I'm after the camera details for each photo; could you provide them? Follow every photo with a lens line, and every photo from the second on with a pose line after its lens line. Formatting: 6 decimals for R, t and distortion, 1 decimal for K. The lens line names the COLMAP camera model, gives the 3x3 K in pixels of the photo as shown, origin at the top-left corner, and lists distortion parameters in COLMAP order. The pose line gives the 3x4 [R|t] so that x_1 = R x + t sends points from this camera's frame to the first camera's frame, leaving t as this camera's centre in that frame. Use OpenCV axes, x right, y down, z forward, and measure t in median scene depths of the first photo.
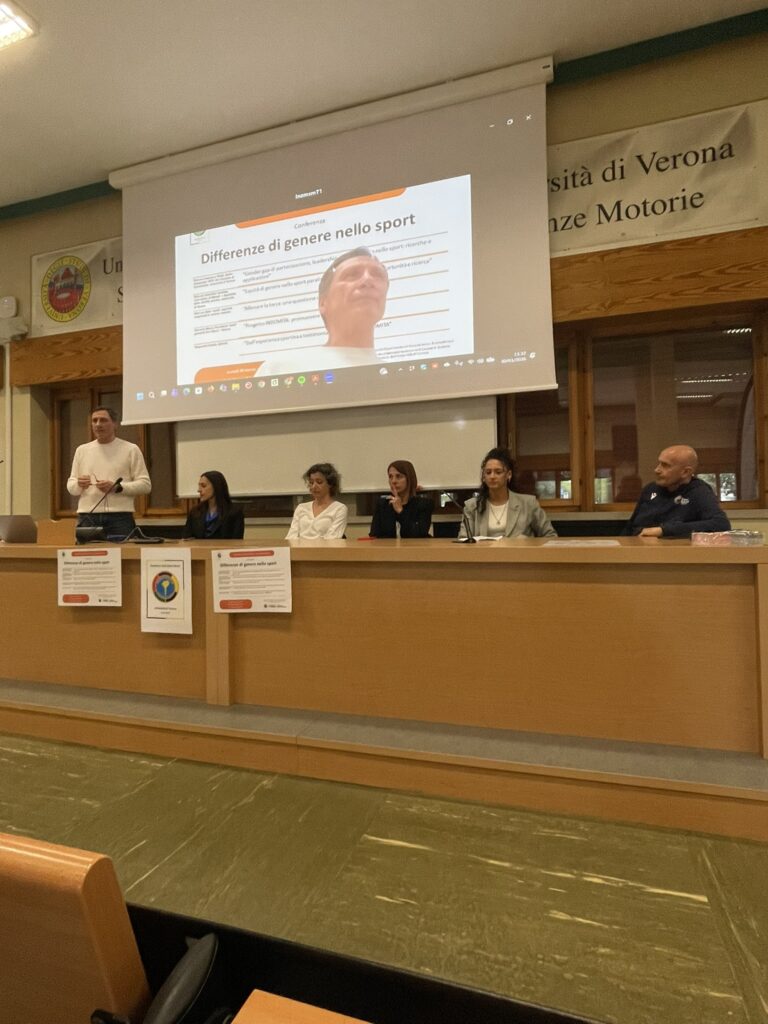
lens RADIAL K [[585.2, 0, 384.0], [0, 585.2, 512.0], [0, 0, 1]] dist [0.019886, -0.041888]
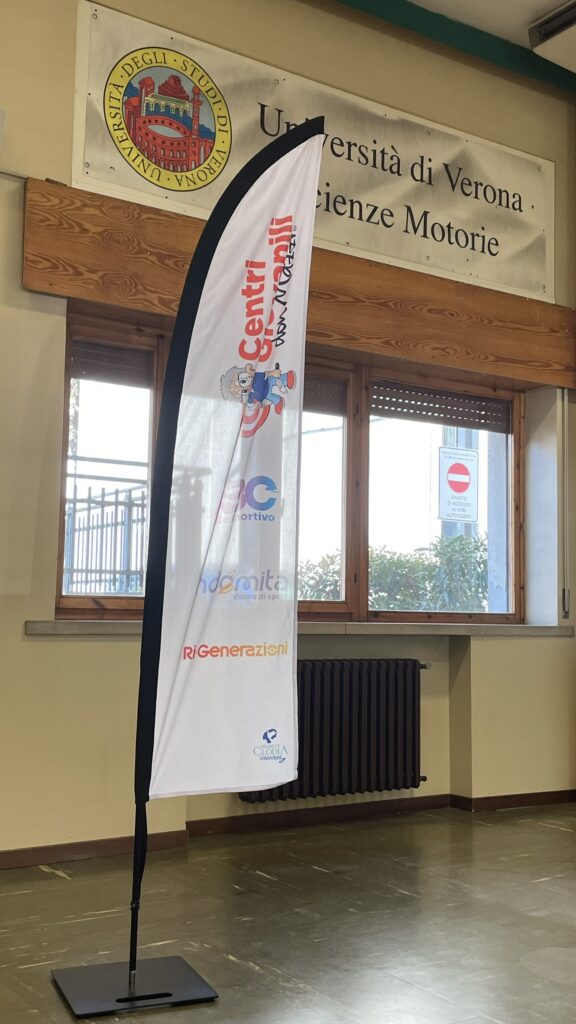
lens RADIAL K [[1118.2, 0, 288.0], [0, 1118.2, 512.0], [0, 0, 1]] dist [0.062272, 0.018195]
pose [[0.598551, 0.103621, 0.794354, -1.107179], [-0.040551, 0.994247, -0.099141, 0.008021], [-0.800057, 0.027129, 0.599310, 0.380714]]
